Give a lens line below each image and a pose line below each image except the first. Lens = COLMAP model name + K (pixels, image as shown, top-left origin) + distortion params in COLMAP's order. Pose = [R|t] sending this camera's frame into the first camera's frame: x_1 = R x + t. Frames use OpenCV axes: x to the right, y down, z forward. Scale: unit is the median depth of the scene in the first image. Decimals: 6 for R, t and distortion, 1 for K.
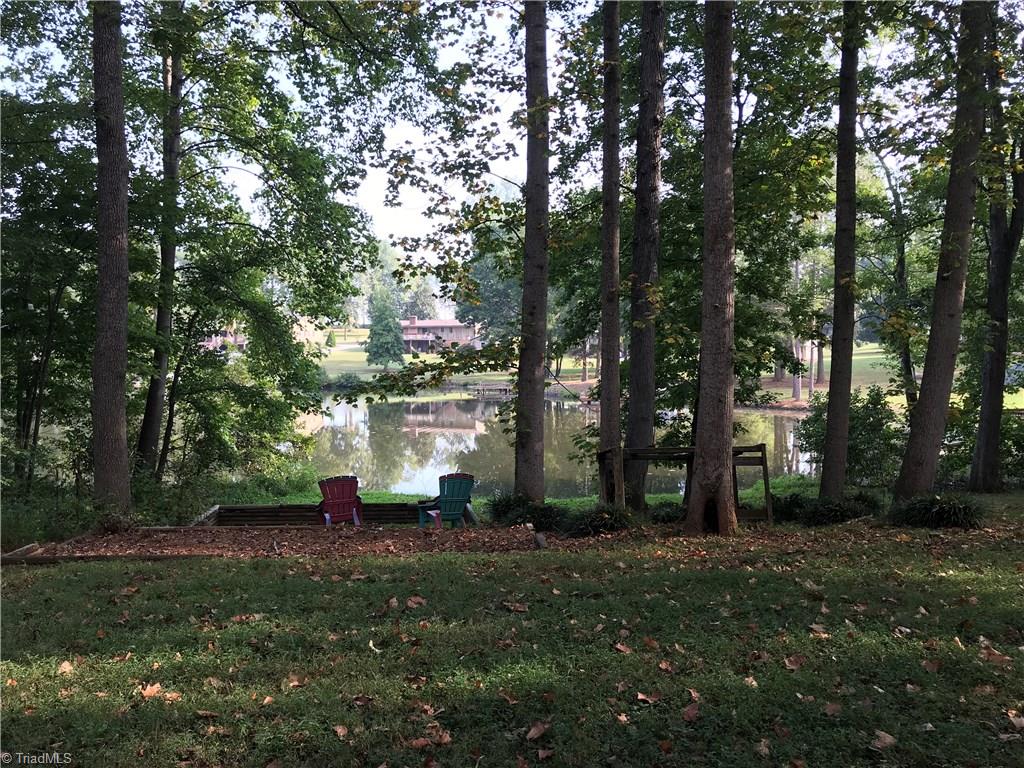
lens RADIAL K [[841.0, 0, 512.6], [0, 841.0, 383.9], [0, 0, 1]] dist [0.046998, -0.059292]
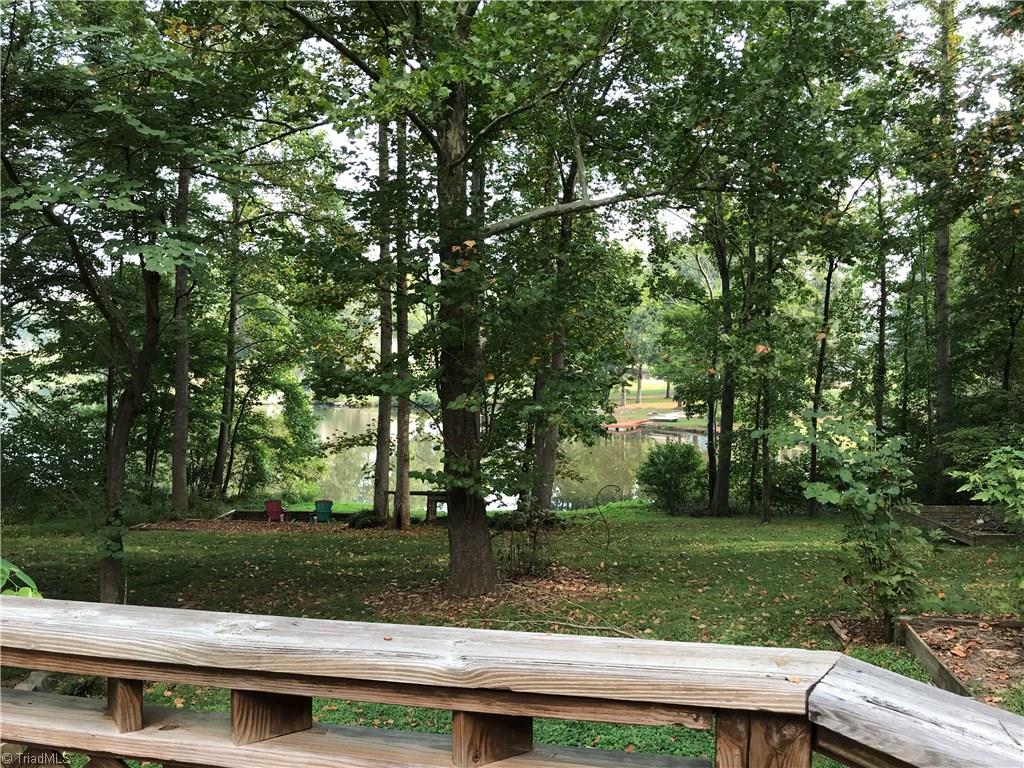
lens RADIAL K [[841.0, 0, 511.7], [0, 841.0, 384.2], [0, 0, 1]] dist [0.046998, -0.059292]
pose [[0.990538, 0.023527, -0.135204, 0.353079], [-0.025293, 0.999616, -0.011352, -0.091606], [0.134884, 0.014664, 0.990753, -0.556835]]
